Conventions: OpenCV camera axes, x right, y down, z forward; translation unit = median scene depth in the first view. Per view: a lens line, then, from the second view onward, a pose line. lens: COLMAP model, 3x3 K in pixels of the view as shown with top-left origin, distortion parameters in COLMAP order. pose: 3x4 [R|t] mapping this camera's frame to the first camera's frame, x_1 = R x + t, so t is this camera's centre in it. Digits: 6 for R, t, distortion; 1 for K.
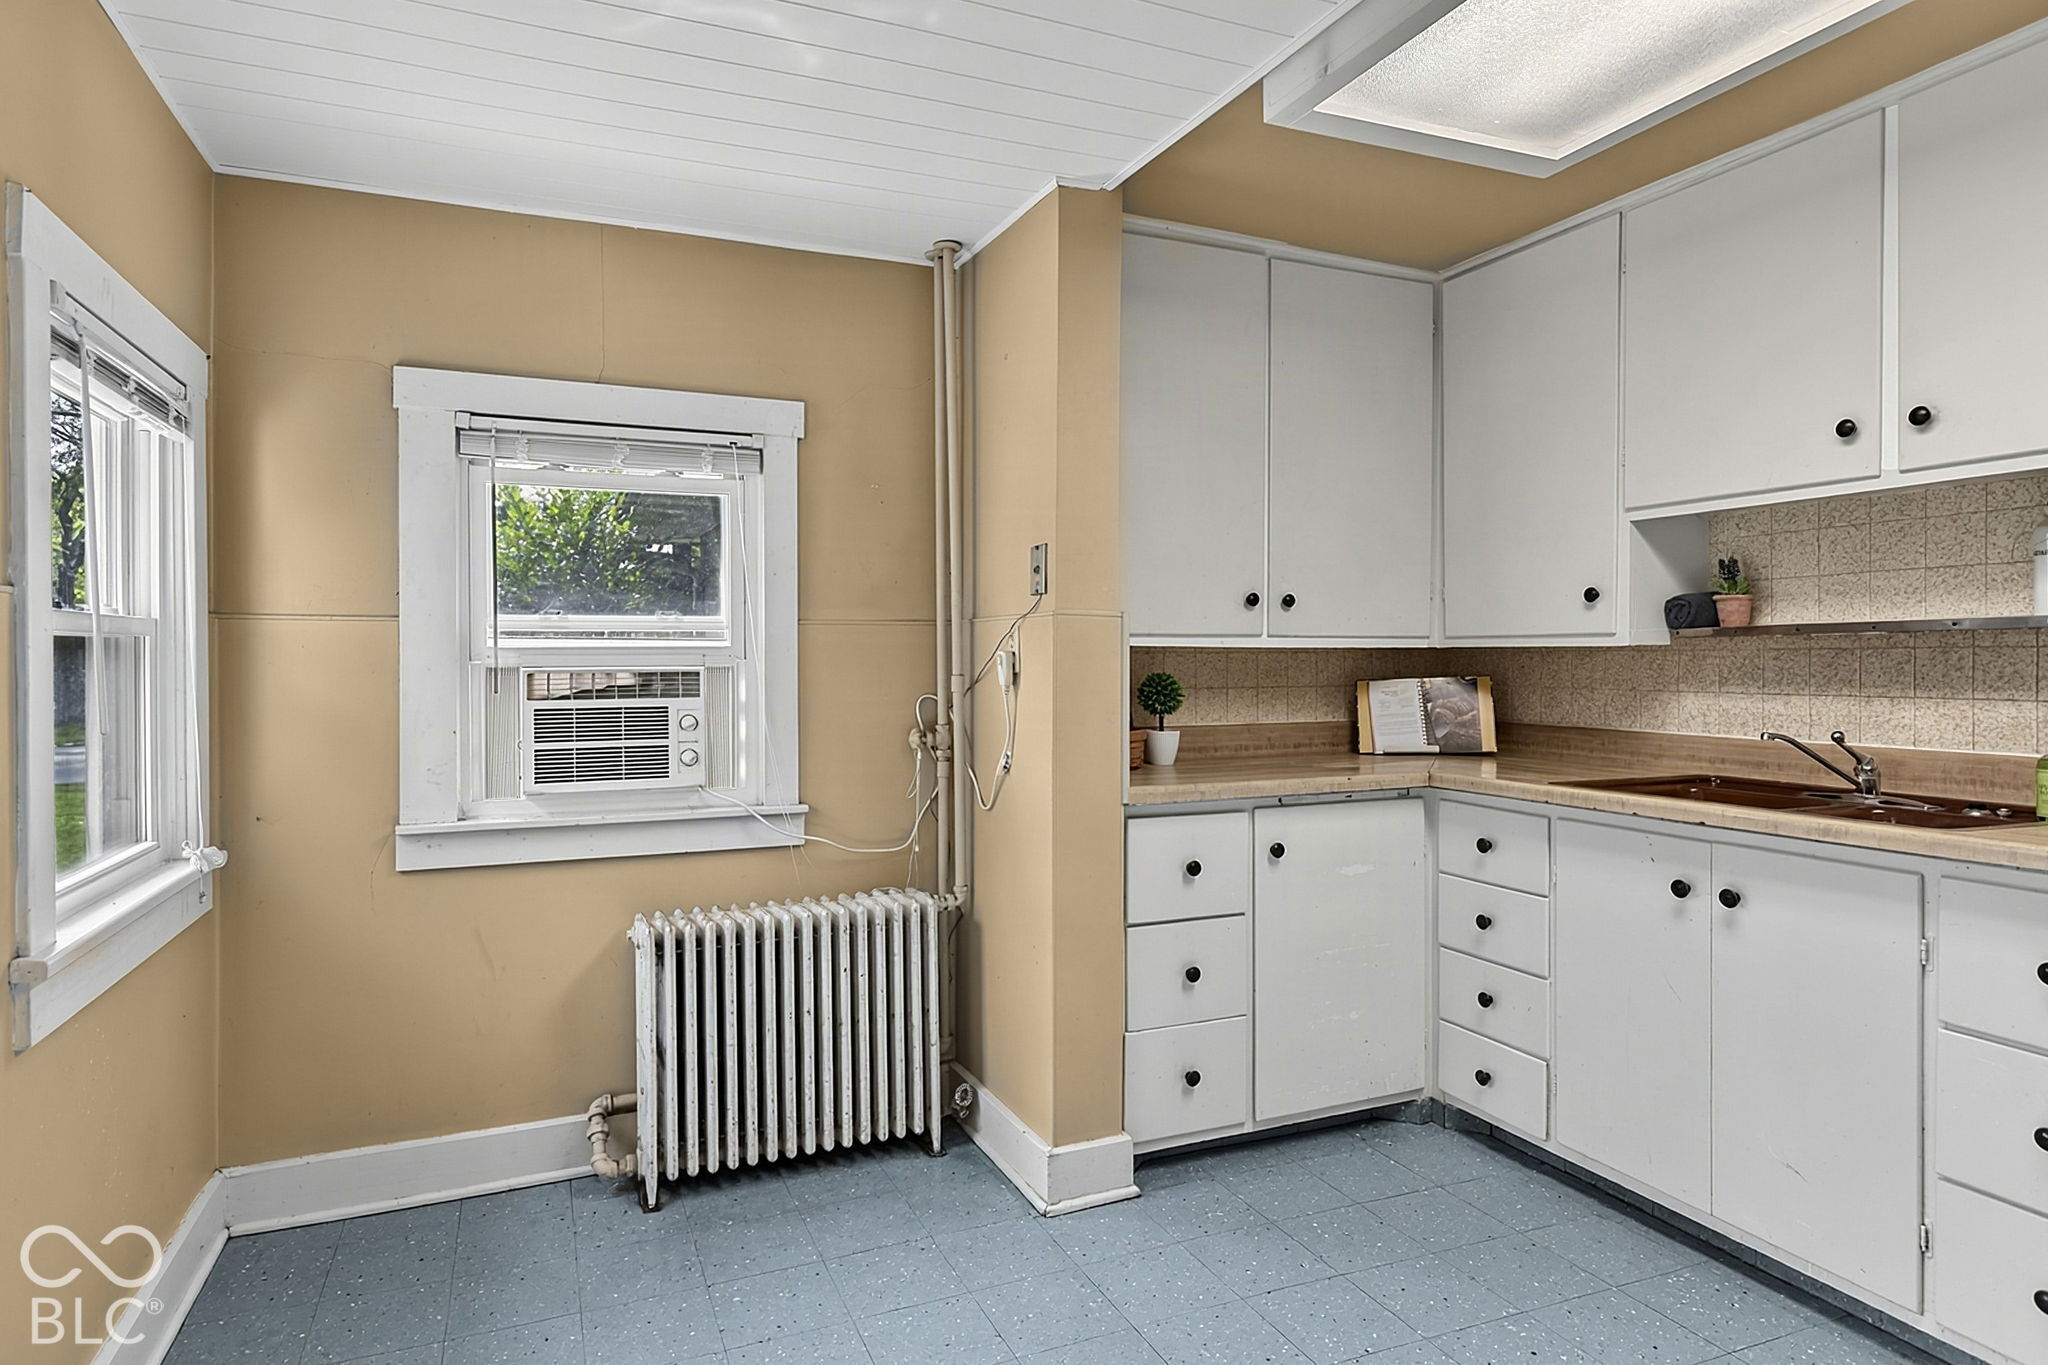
lens RADIAL K [[1157.3, 0, 1022.3], [0, 1157.3, 669.0], [0, 0, 1]] dist [0.004493, -0.003035]
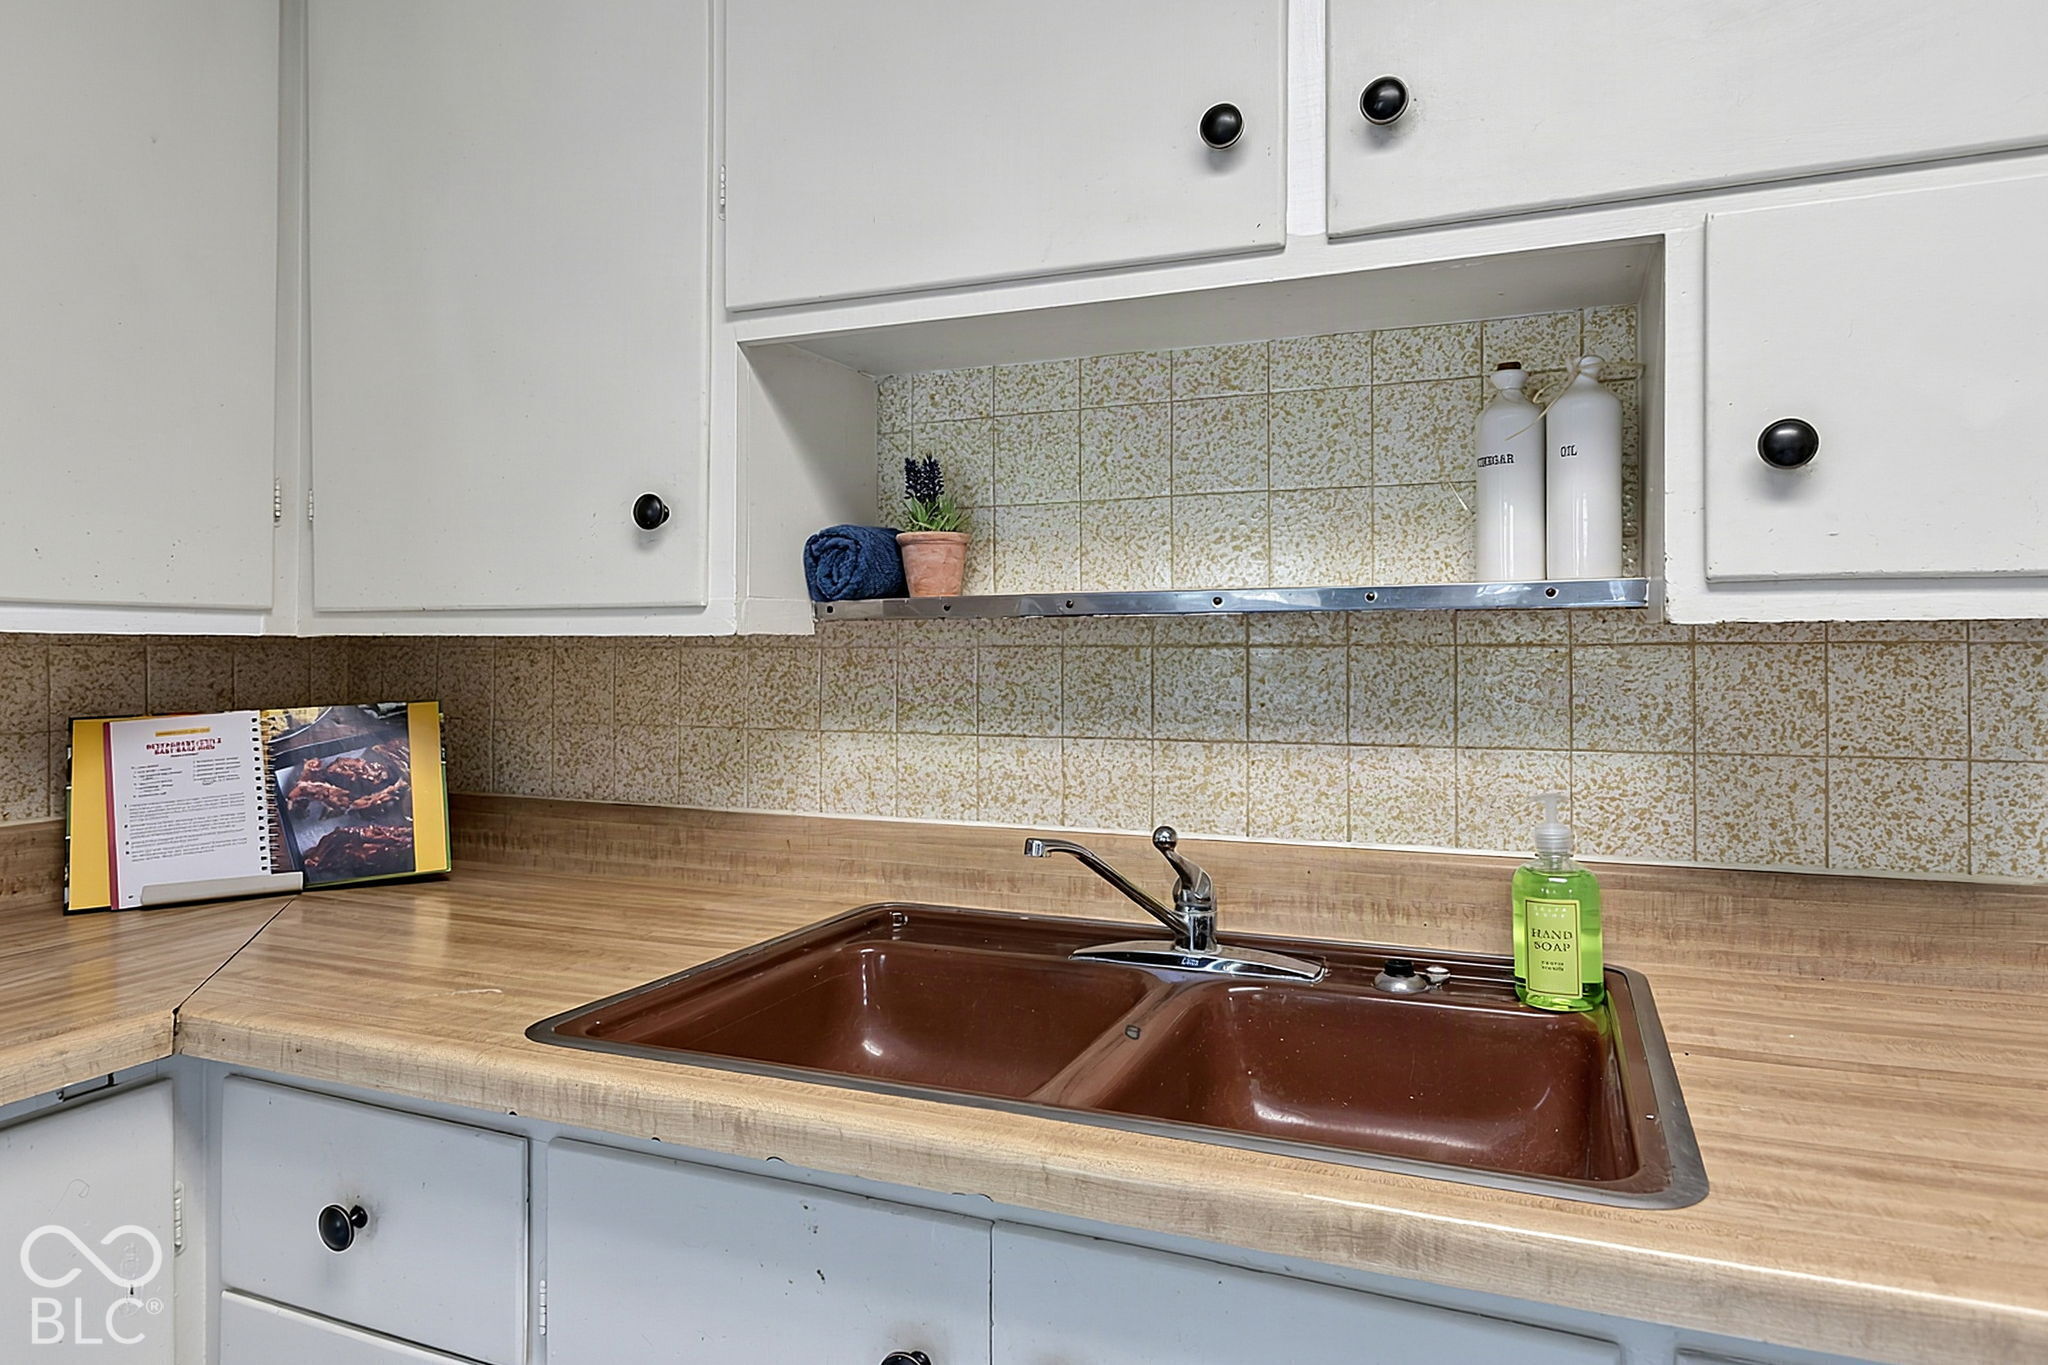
lens RADIAL K [[1157.3, 0, 1090.6], [0, 1157.3, 651.2], [0, 0, 1]] dist [0.004493, -0.003035]
pose [[0.687437, 0.003615, 0.726235, 0.306413], [0.004630, 0.999945, -0.009360, -0.009985], [-0.726229, 0.009797, 0.687383, 0.616509]]
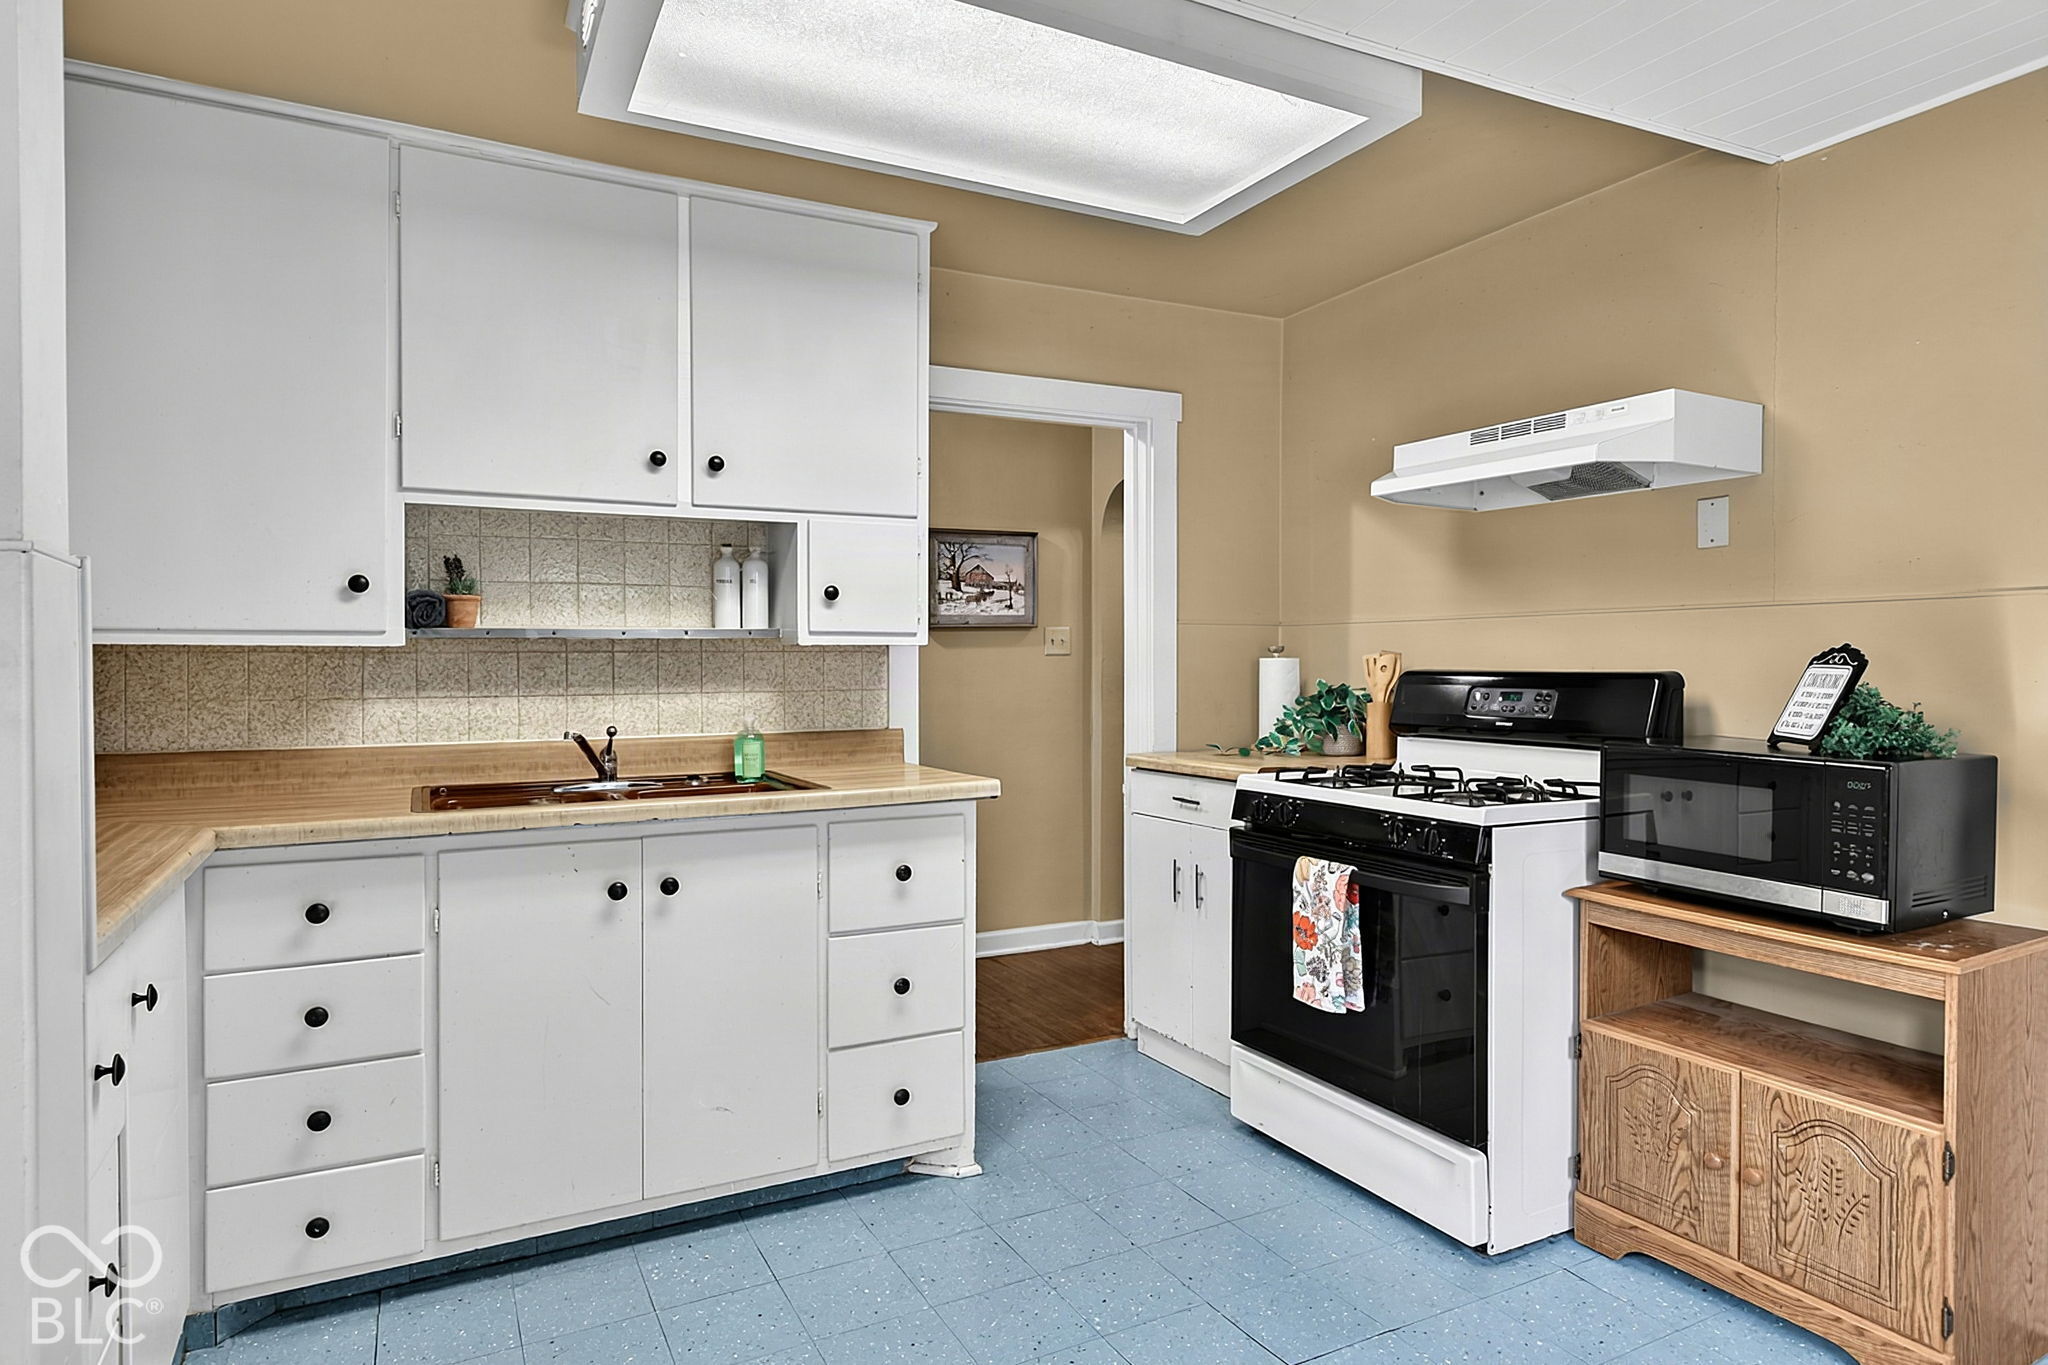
lens RADIAL K [[1157.3, 0, 969.5], [0, 1157.3, 672.6], [0, 0, 1]] dist [0.004493, -0.003035]
pose [[-0.063060, -0.007902, 0.997978, -0.369962], [0.012586, 0.999883, 0.008712, -0.002675], [-0.997930, 0.013110, -0.062953, 0.634407]]
